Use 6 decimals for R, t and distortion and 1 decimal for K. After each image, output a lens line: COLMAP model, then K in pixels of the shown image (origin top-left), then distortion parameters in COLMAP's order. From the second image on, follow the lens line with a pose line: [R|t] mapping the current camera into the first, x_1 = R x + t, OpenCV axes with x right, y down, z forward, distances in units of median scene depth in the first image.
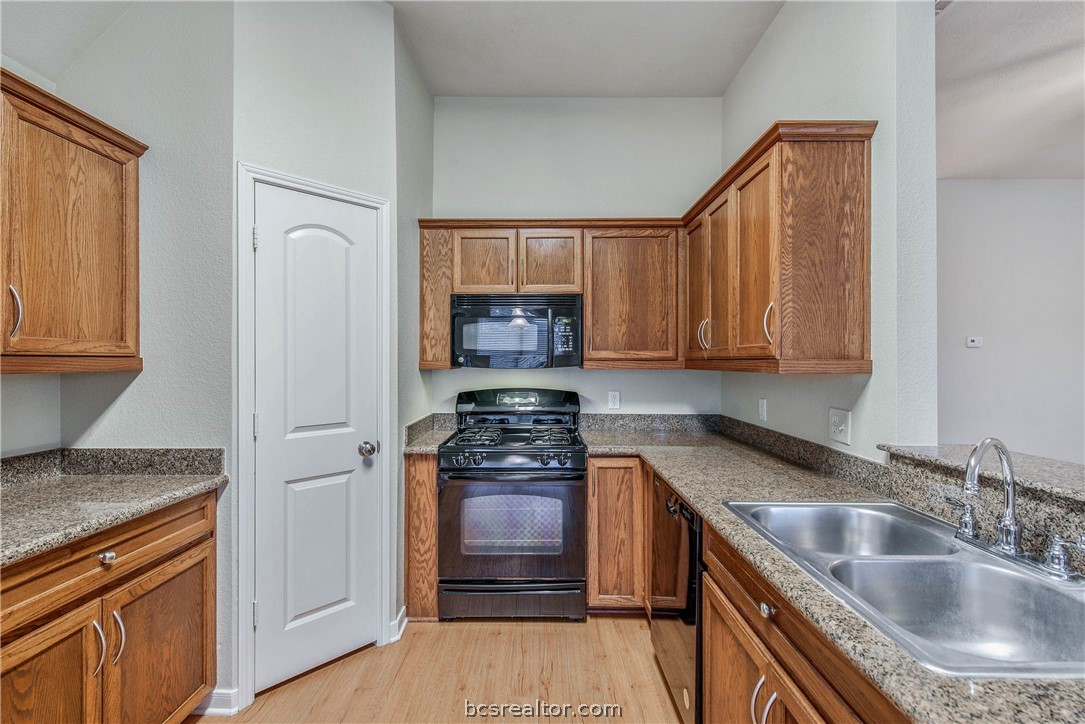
lens RADIAL K [[477.5, 0, 537.3], [0, 477.5, 358.2], [0, 0, 1]] dist [0.006827, -0.000891]
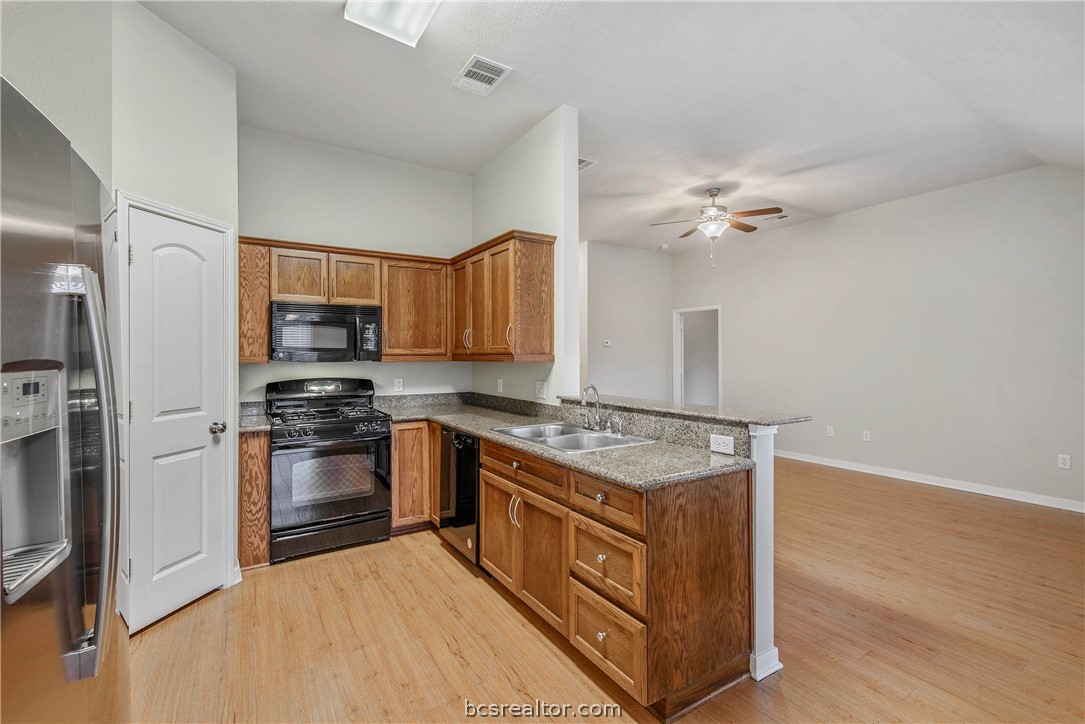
lens RADIAL K [[477.5, 0, 543.8], [0, 477.5, 351.9], [0, 0, 1]] dist [0.006827, -0.000891]
pose [[0.835805, 0.000657, 0.549026, -0.381394], [0.000494, 0.999998, -0.001949, -0.003774], [-0.549026, 0.001900, 0.835803, -0.564880]]
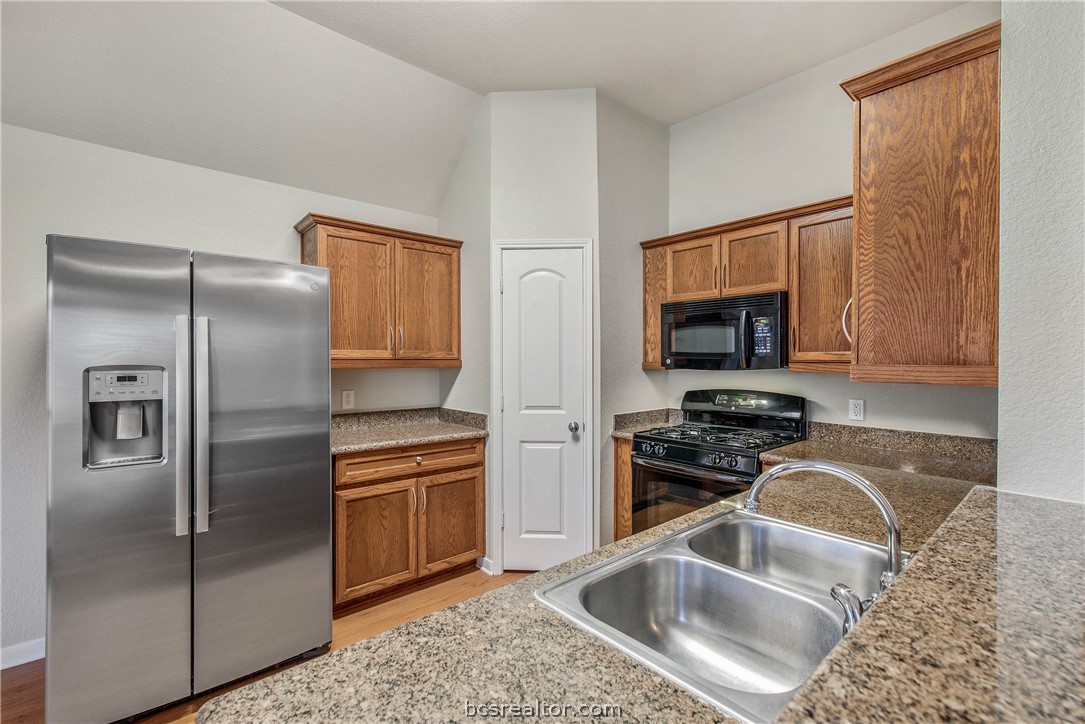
lens RADIAL K [[477.5, 0, 537.7], [0, 477.5, 359.1], [0, 0, 1]] dist [0.006827, -0.000891]
pose [[0.659071, 0.001175, -0.752080, 0.684381], [0.003006, 0.999987, 0.004196, -0.010760], [0.752075, -0.005026, 0.659058, 0.036514]]
